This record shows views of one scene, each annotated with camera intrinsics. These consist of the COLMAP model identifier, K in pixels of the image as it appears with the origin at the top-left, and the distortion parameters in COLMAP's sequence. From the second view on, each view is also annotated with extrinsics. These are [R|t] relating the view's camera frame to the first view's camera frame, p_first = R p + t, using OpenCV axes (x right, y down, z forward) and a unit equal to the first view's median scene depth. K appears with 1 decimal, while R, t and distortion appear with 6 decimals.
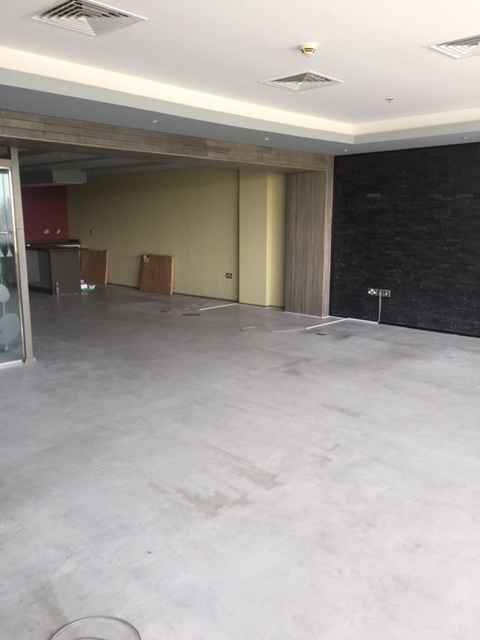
lens RADIAL K [[550.1, 0, 240.7], [0, 550.1, 319.8], [0, 0, 1]] dist [0.056429, -0.009519]
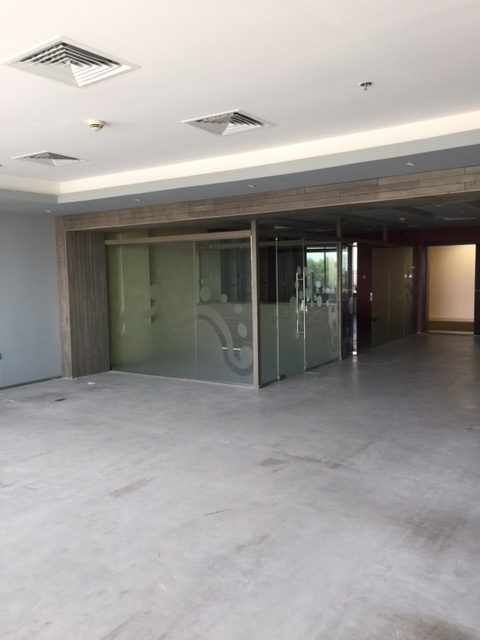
lens RADIAL K [[550.1, 0, 240.6], [0, 550.1, 320.2], [0, 0, 1]] dist [0.056429, -0.009519]
pose [[0.160436, 0.085888, -0.983302, 0.977219], [-0.155624, 0.985948, 0.060727, -0.172509], [0.974701, 0.143283, 0.171548, 0.886297]]
